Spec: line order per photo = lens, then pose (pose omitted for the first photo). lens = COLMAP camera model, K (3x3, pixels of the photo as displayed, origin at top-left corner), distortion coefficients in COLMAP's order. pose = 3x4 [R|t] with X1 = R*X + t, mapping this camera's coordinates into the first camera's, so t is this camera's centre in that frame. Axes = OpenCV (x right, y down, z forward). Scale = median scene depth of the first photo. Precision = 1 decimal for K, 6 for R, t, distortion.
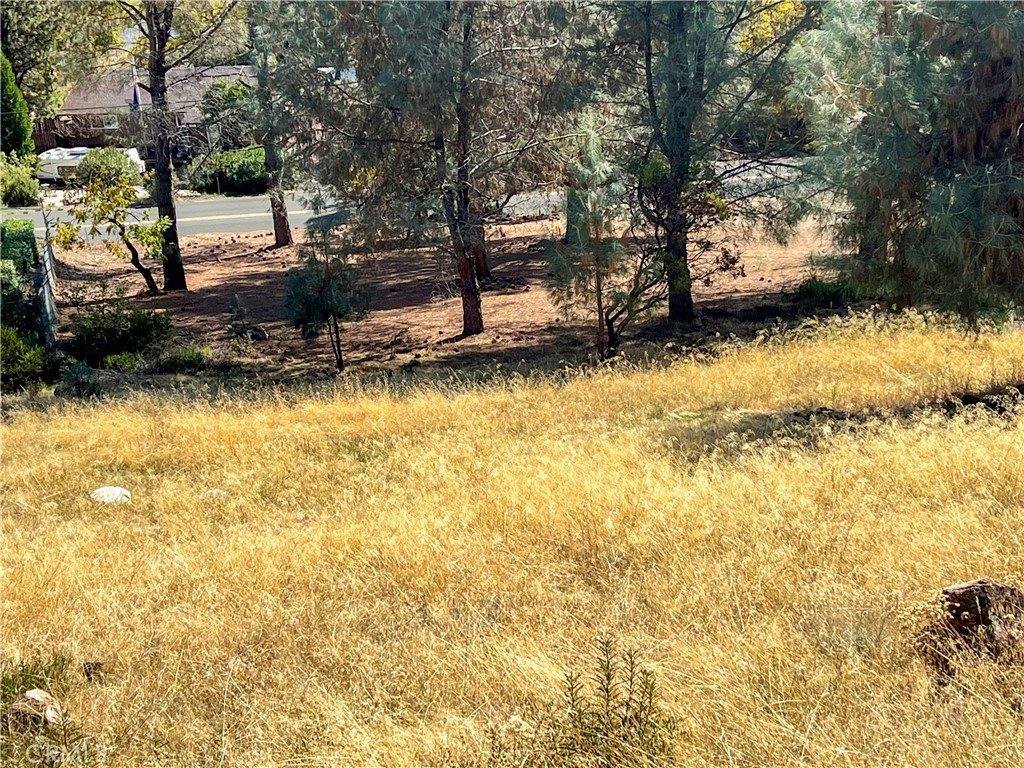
lens RADIAL K [[1939.3, 0, 512.0], [0, 1939.3, 384.0], [0, 0, 1]] dist [0.227646, 0.068726]
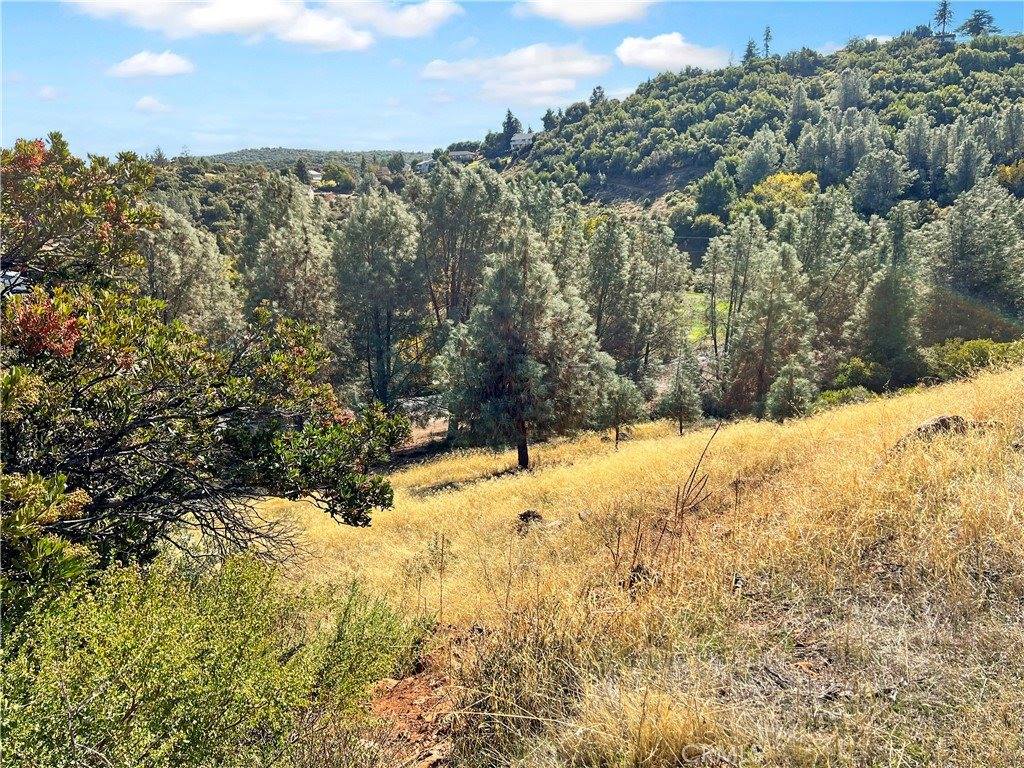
lens RADIAL K [[802.7, 0, 512.0], [0, 802.7, 384.0], [0, 0, 1]] dist [0.046222, -0.006010]
pose [[0.959632, -0.046013, 0.277470, -0.065009], [0.081794, 0.989545, -0.118786, 0.013904], [-0.269103, 0.136686, 0.953363, -0.151739]]
